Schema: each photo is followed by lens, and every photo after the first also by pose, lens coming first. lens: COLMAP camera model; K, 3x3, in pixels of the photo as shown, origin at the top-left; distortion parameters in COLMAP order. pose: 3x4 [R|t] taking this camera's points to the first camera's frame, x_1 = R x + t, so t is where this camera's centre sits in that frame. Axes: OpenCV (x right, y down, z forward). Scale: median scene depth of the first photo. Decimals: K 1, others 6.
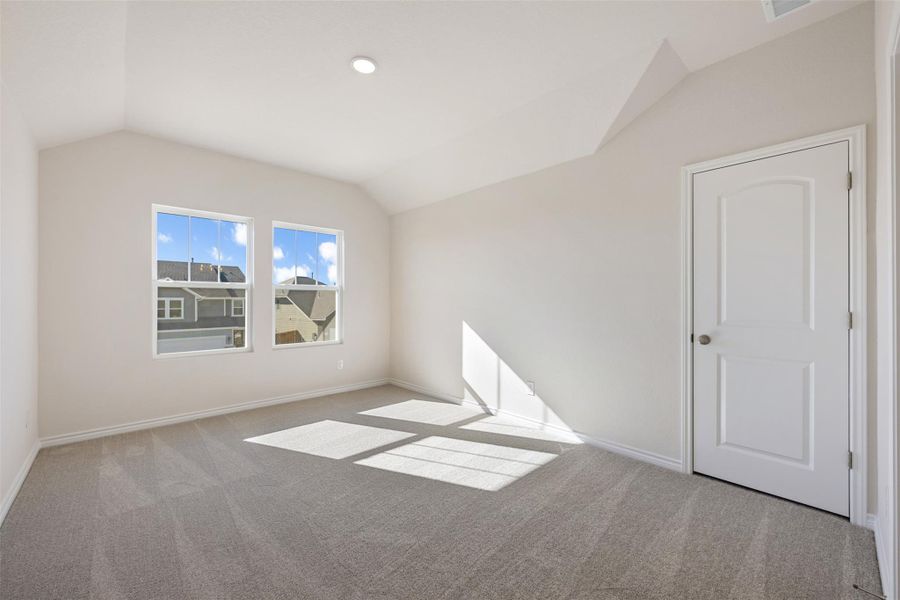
lens RADIAL K [[358.7, 0, 448.4], [0, 358.7, 301.9], [0, 0, 1]] dist [0.000263, -0.000285]
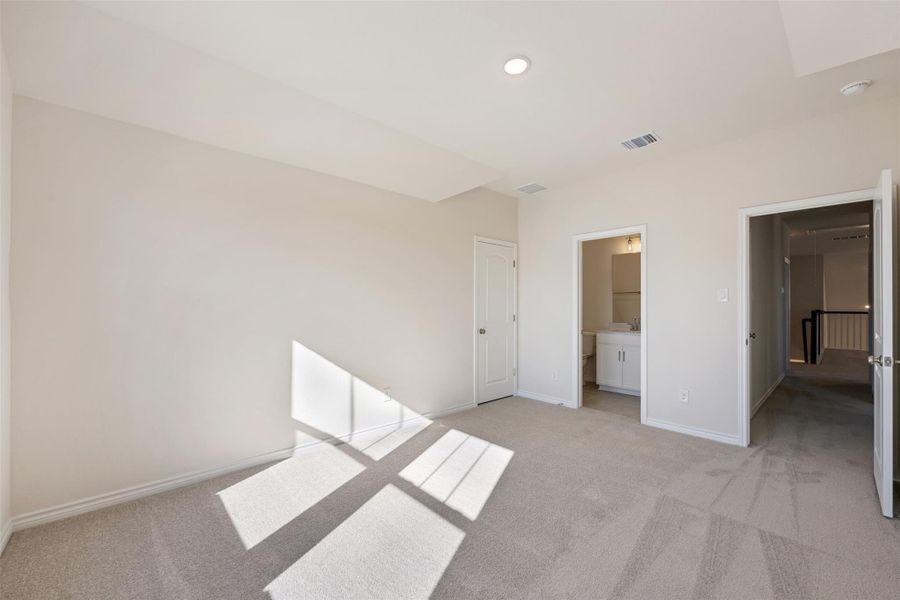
lens RADIAL K [[358.7, 0, 448.4], [0, 358.7, 301.9], [0, 0, 1]] dist [0.000263, -0.000285]
pose [[0.012985, 0.005352, 0.999901, -0.836092], [-0.002852, 0.999982, -0.005316, -0.027267], [-0.999912, -0.002783, 0.013000, 0.820948]]
